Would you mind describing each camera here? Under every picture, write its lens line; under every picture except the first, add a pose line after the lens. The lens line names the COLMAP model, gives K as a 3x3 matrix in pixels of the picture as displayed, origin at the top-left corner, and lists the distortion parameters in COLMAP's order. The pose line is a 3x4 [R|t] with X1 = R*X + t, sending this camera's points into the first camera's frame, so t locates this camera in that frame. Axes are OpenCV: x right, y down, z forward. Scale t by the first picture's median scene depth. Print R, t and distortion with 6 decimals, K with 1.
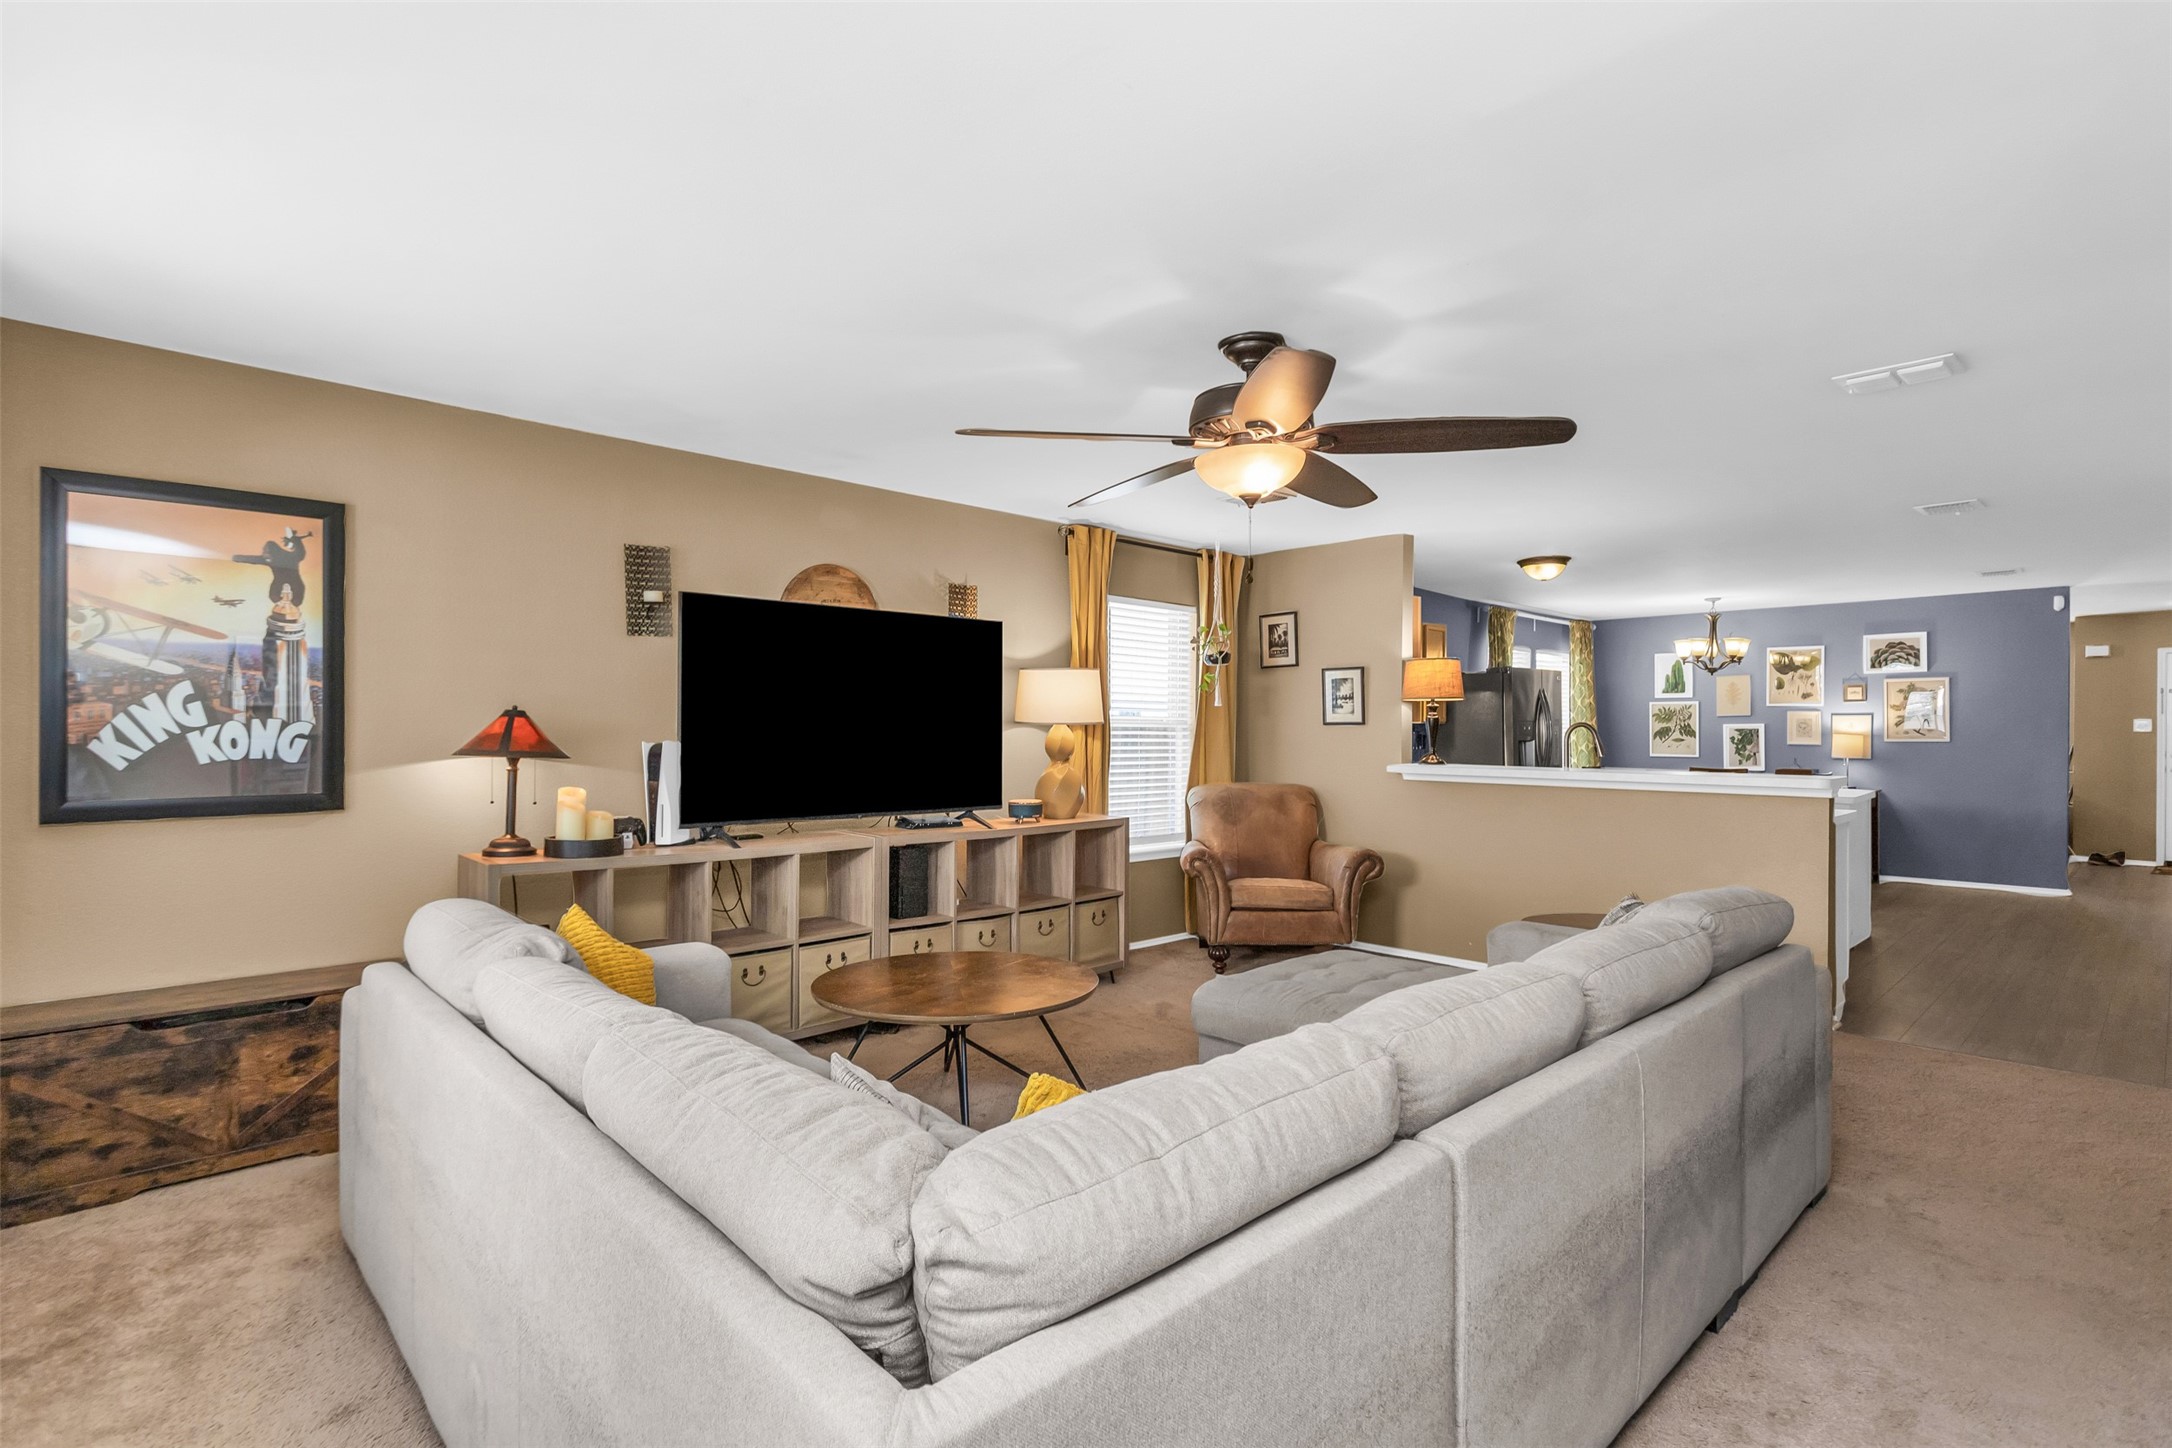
lens RADIAL K [[1044.5, 0, 1080.2], [0, 1044.5, 724.9], [0, 0, 1]] dist [0.000615, 0.000181]
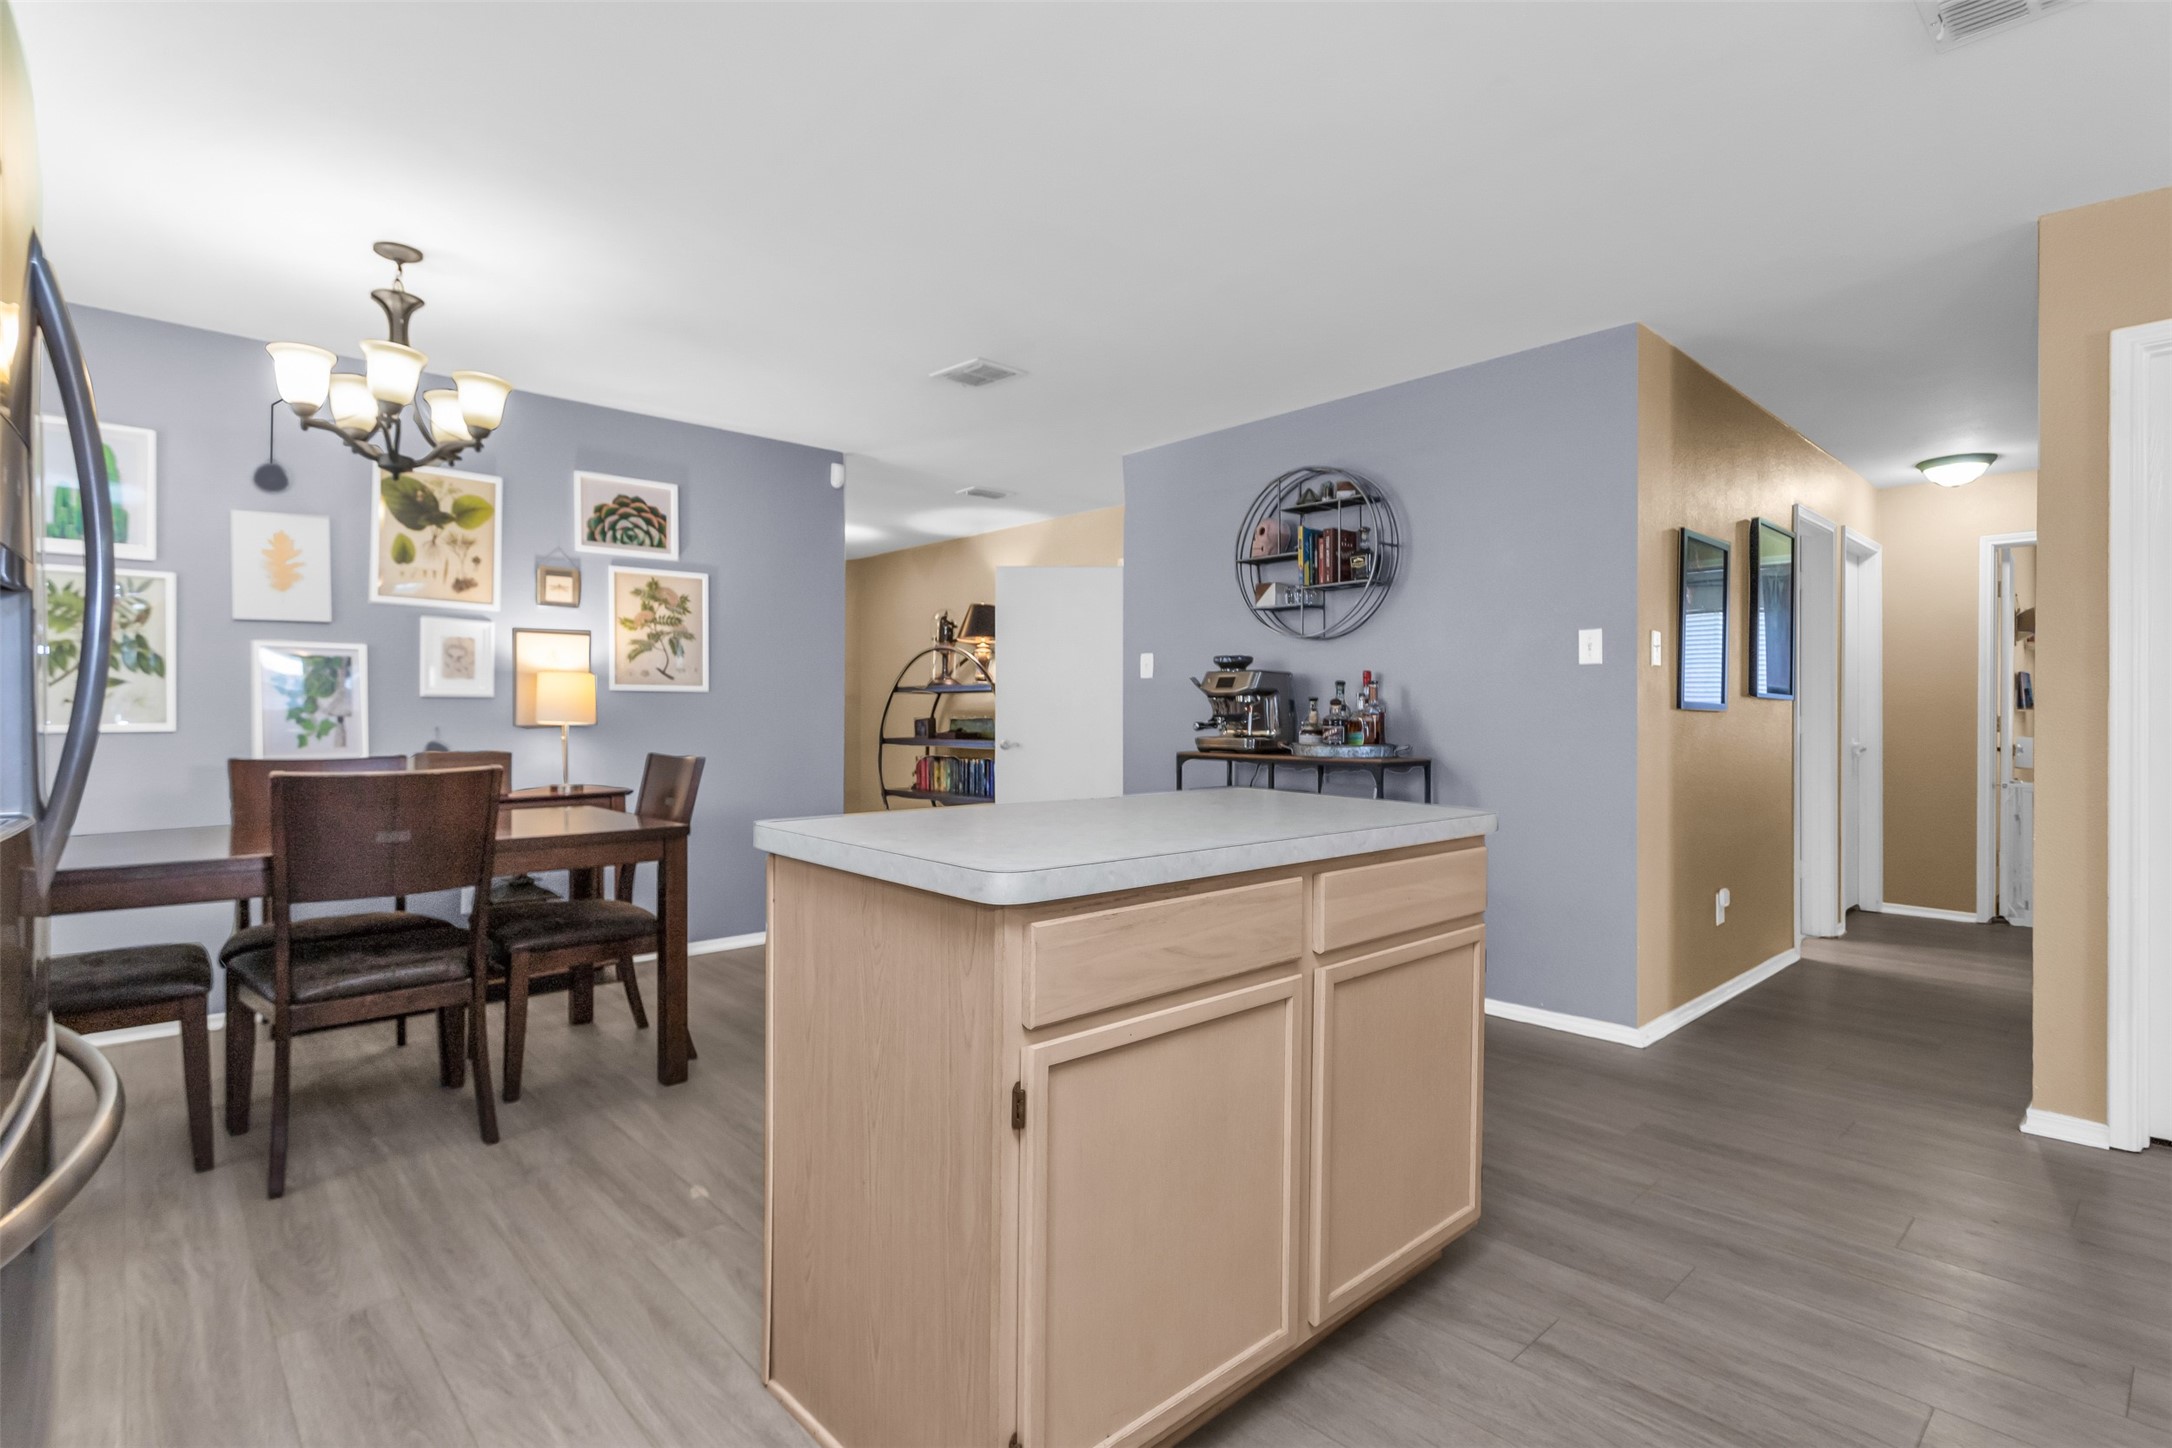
lens RADIAL K [[1044.5, 0, 1080.2], [0, 1044.5, 724.9], [0, 0, 1]] dist [0.000615, 0.000181]
pose [[0.017931, -0.012770, 0.999758, 0.392530], [-0.006286, 0.999897, 0.012885, 0.036143], [-0.999819, -0.006516, 0.017849, 1.112746]]
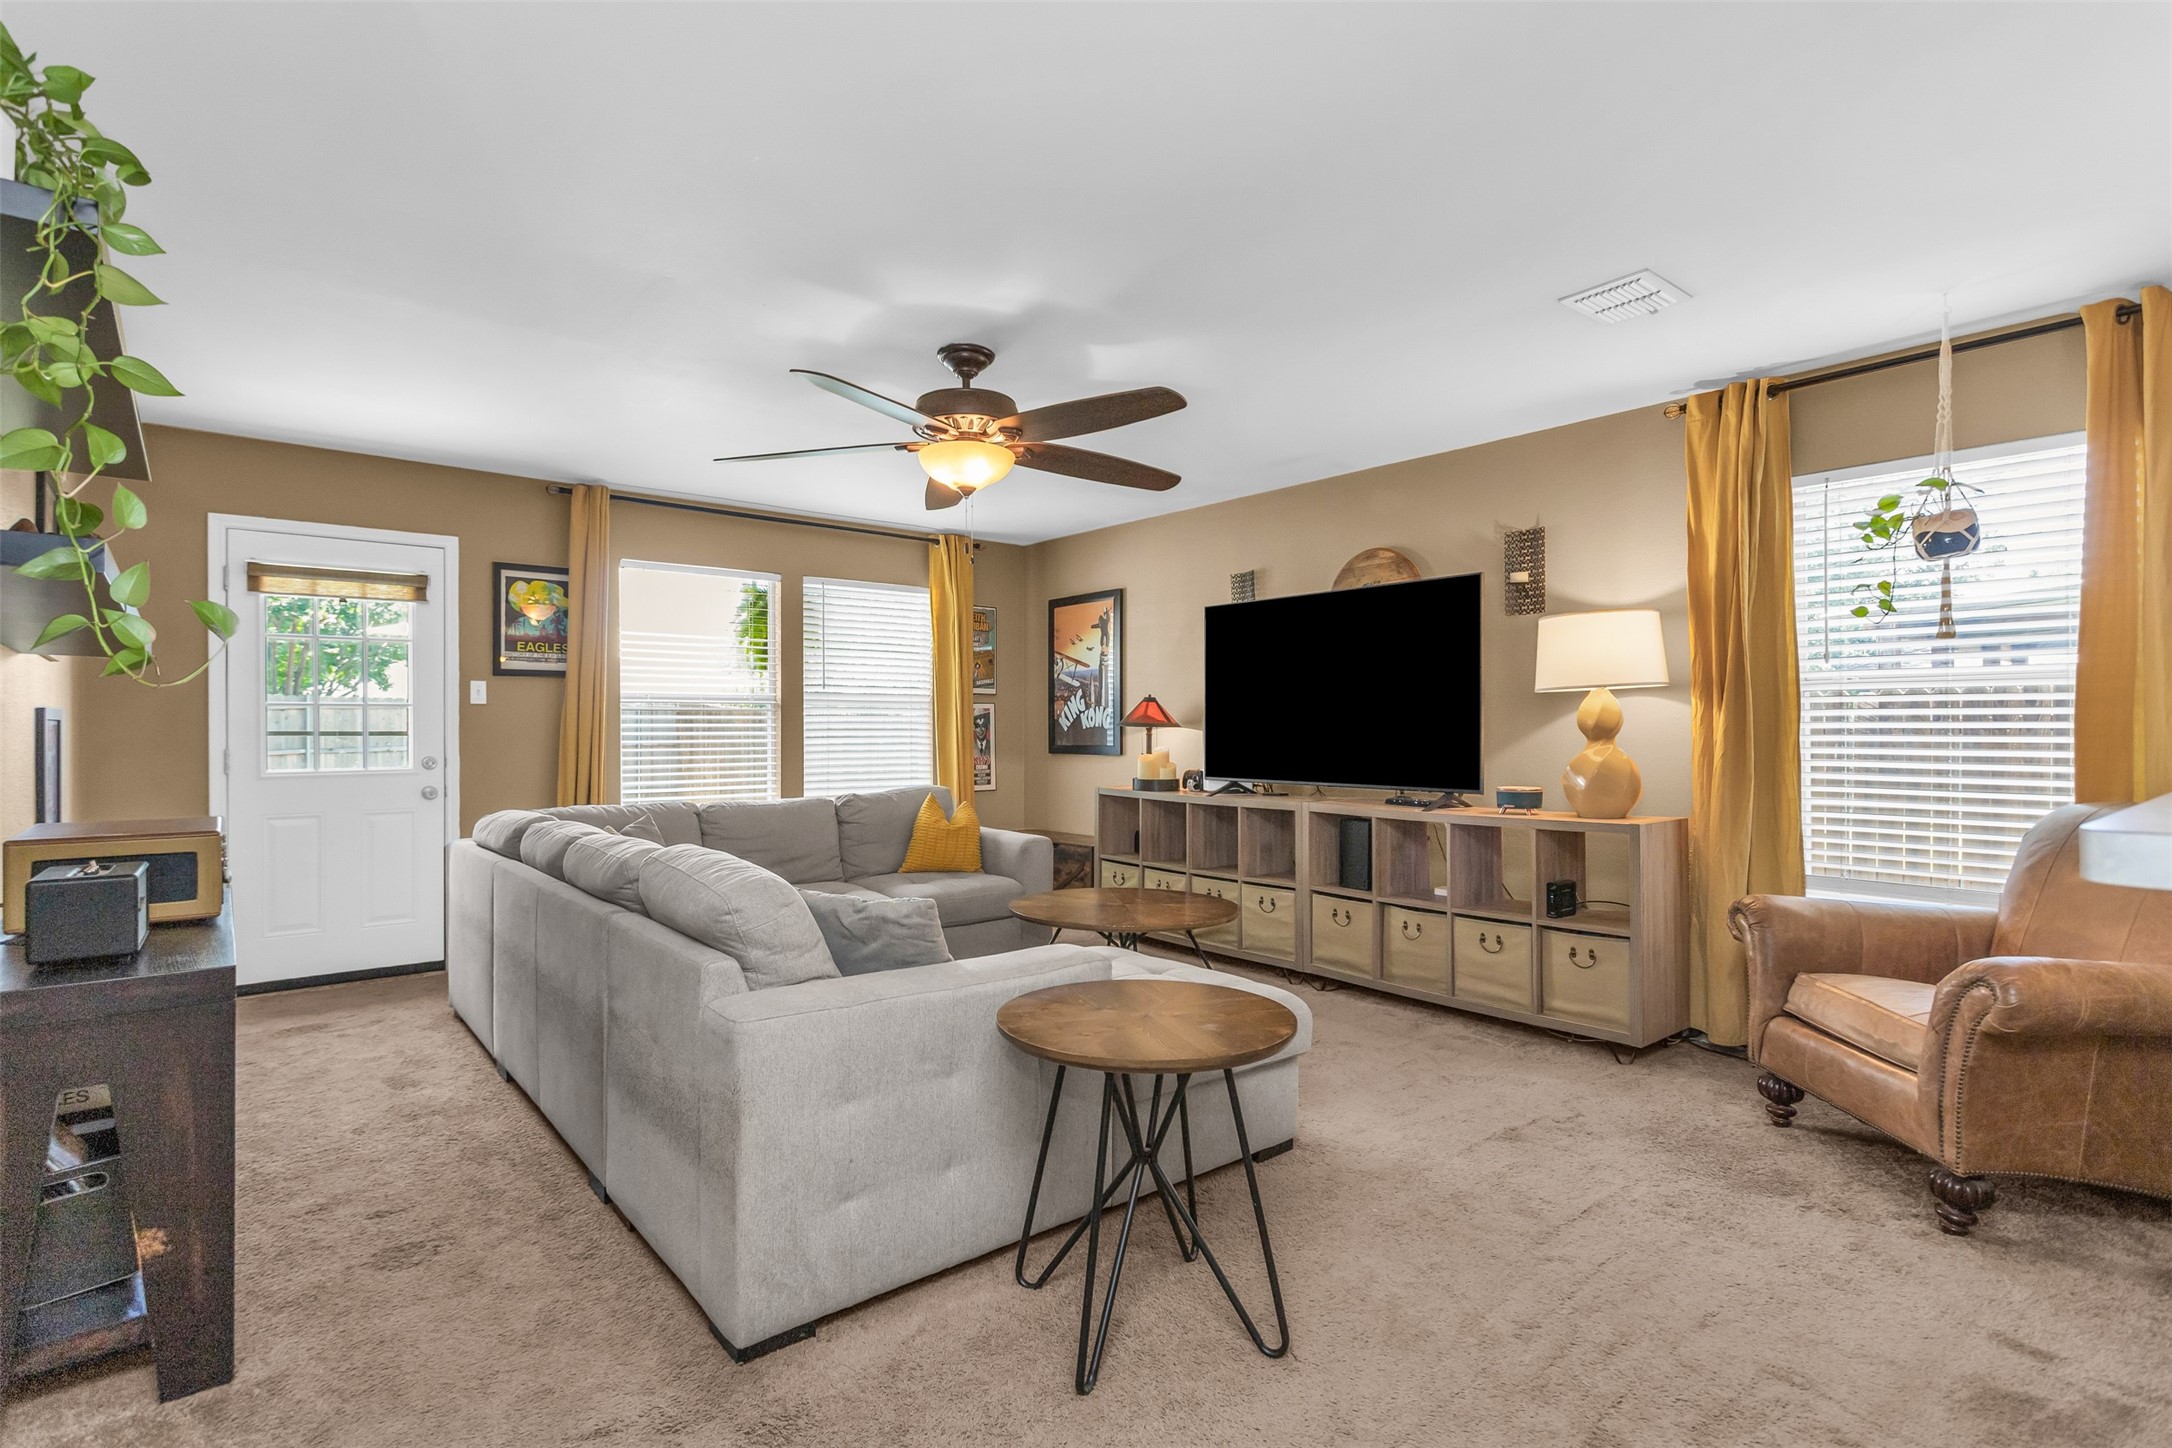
lens RADIAL K [[1055.5, 0, 1079.7], [0, 1055.5, 728.7], [0, 0, 1]] dist [0.000627, 0.000591]
pose [[-0.078086, -0.003927, -0.996939, 0.637545], [0.005535, 0.999975, -0.004373, 0.023663], [0.996931, -0.005859, -0.078062, 0.593331]]
